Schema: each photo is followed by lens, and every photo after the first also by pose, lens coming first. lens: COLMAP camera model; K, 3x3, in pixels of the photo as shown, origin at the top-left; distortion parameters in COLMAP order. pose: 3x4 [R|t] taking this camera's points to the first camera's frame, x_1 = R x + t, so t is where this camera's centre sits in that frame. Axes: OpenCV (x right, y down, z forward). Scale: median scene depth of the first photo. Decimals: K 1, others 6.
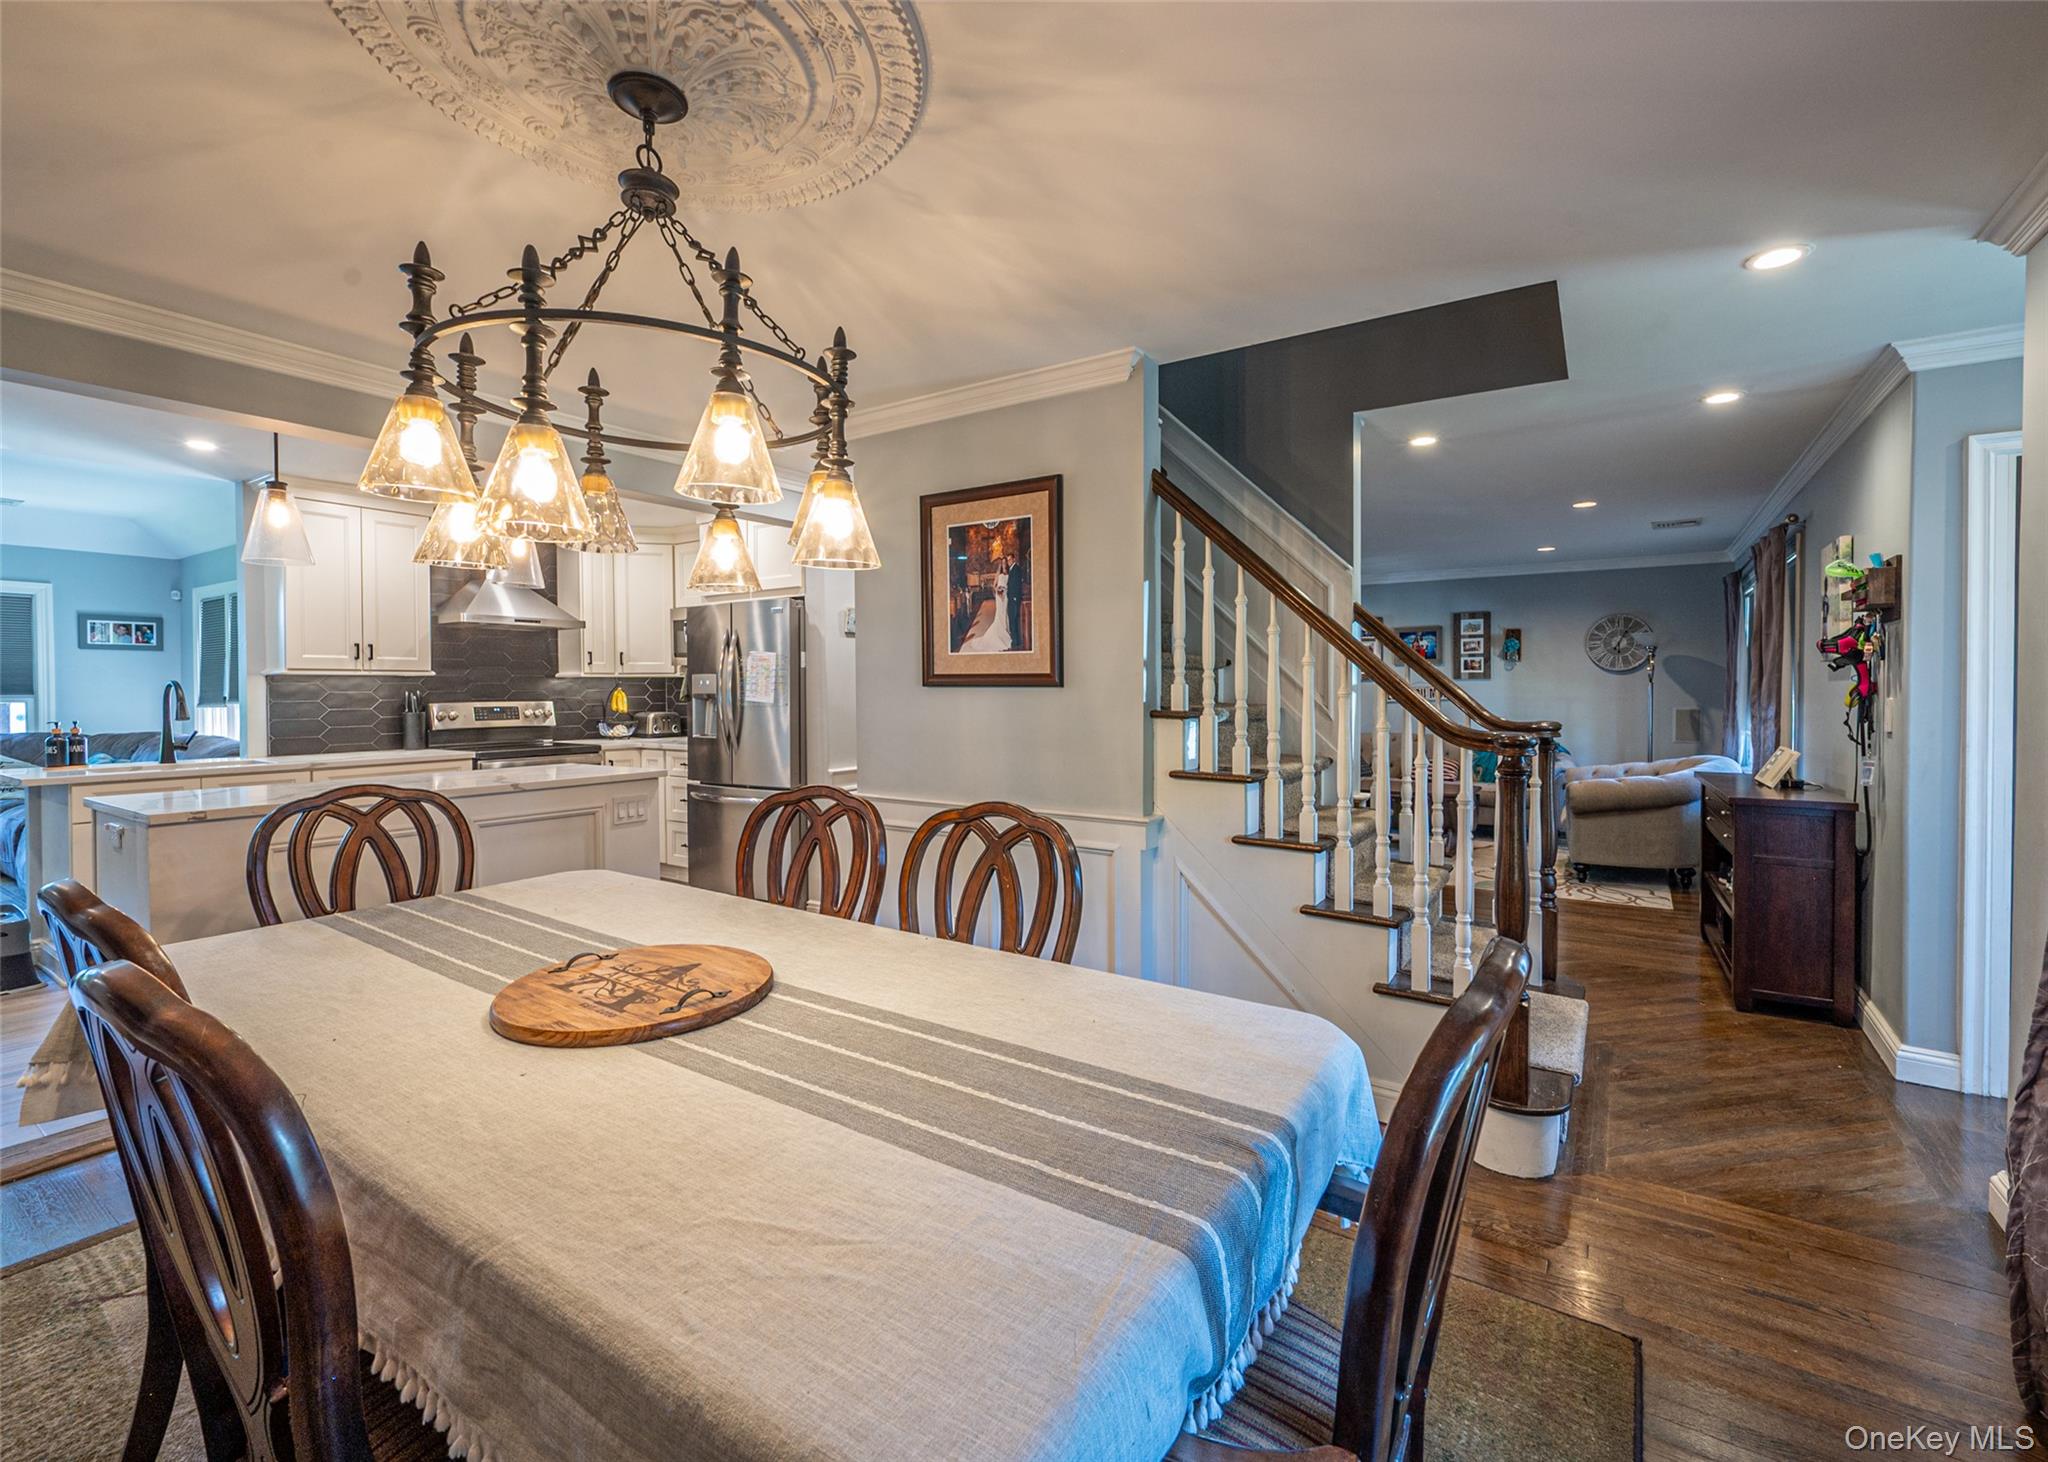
lens RADIAL K [[904.2, 0, 1027.6], [0, 904.2, 708.5], [0, 0, 1]] dist [-0.000596, 0.000511]
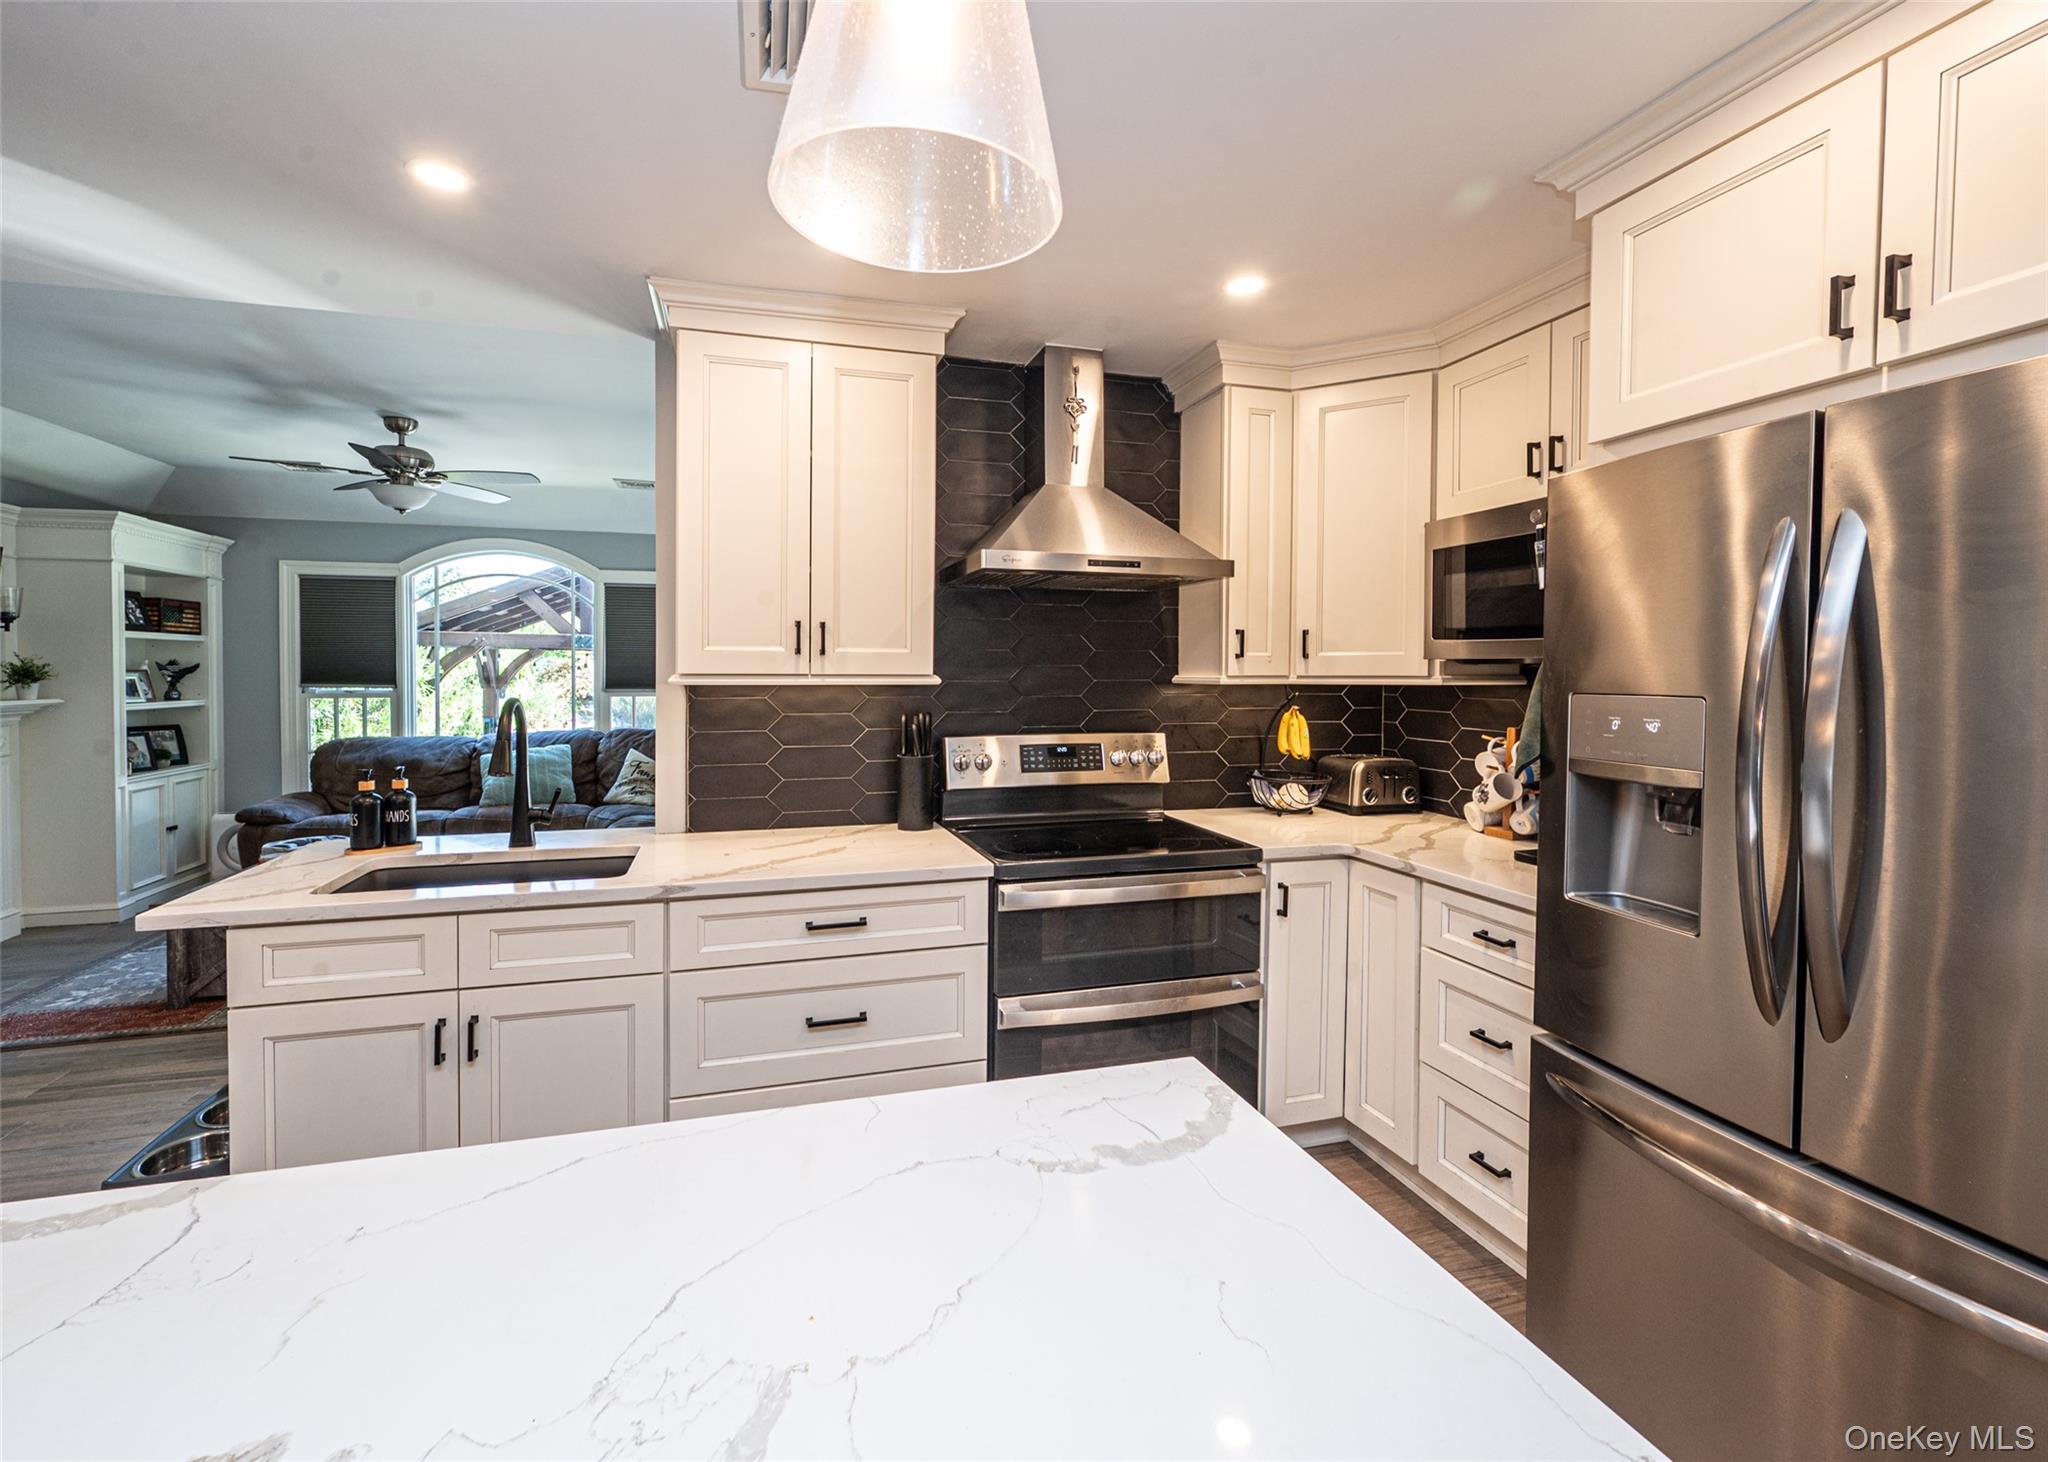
lens RADIAL K [[886.1, 0, 979.3], [0, 886.1, 689.0], [0, 0, 1]] dist [-0.002759, -0.000006]
pose [[0.753797, 0.021888, -0.656743, -0.289936], [-0.021963, 0.999726, 0.008110, -0.033891], [0.656741, 0.008310, 0.754071, 0.578531]]
